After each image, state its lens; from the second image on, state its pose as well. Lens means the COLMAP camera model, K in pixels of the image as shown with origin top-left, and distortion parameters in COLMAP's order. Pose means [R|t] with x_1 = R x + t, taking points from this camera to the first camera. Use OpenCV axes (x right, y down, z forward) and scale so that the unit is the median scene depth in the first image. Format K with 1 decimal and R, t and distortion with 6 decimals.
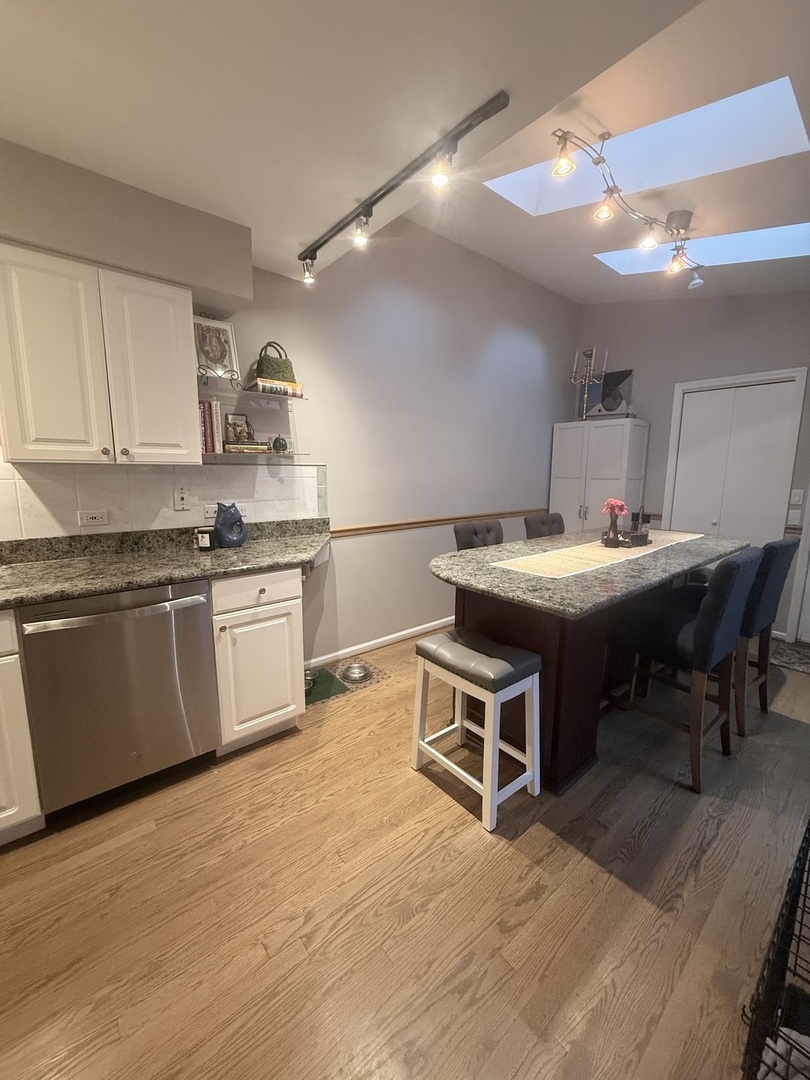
lens RADIAL K [[430.0, 0, 406.3], [0, 430.0, 535.6], [0, 0, 1]] dist [0.000844, 0.000126]
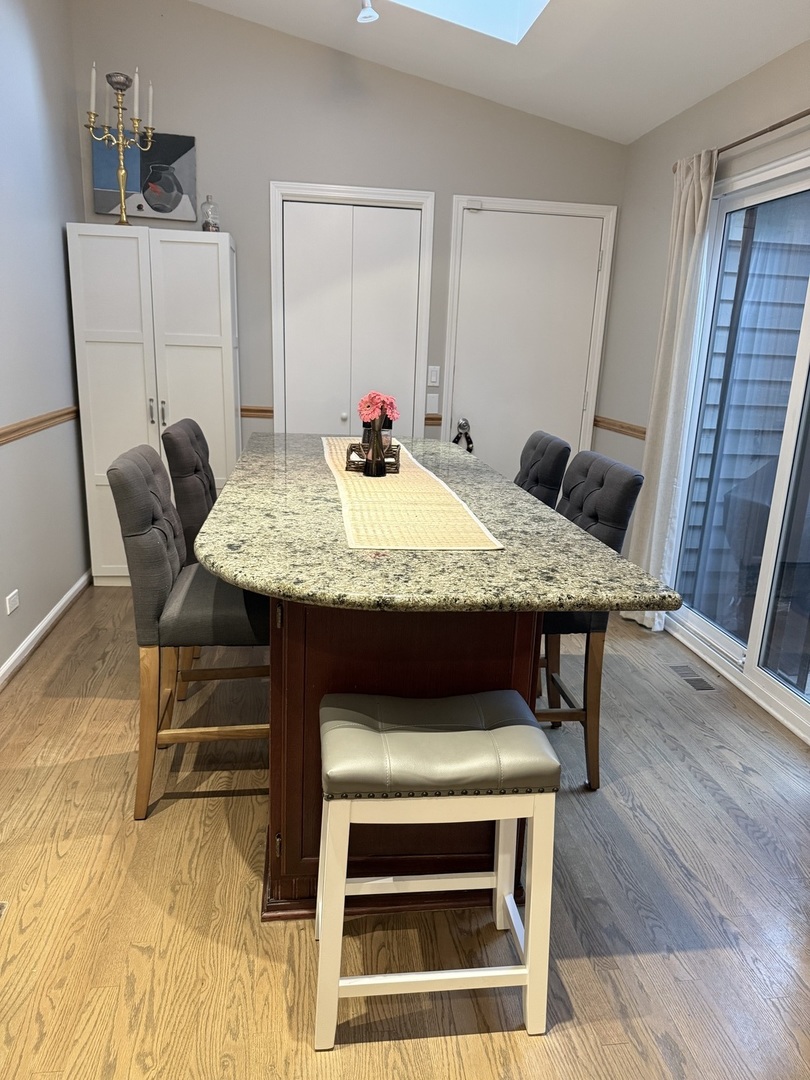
lens RADIAL K [[762.9, 0, 406.9], [0, 762.9, 545.6], [0, 0, 1]] dist [0.014526, -0.014977]
pose [[0.535596, -0.203294, 0.819639, -0.293130], [0.090429, 0.978817, 0.183684, -0.052594], [-0.839619, -0.024261, 0.542634, 0.334192]]
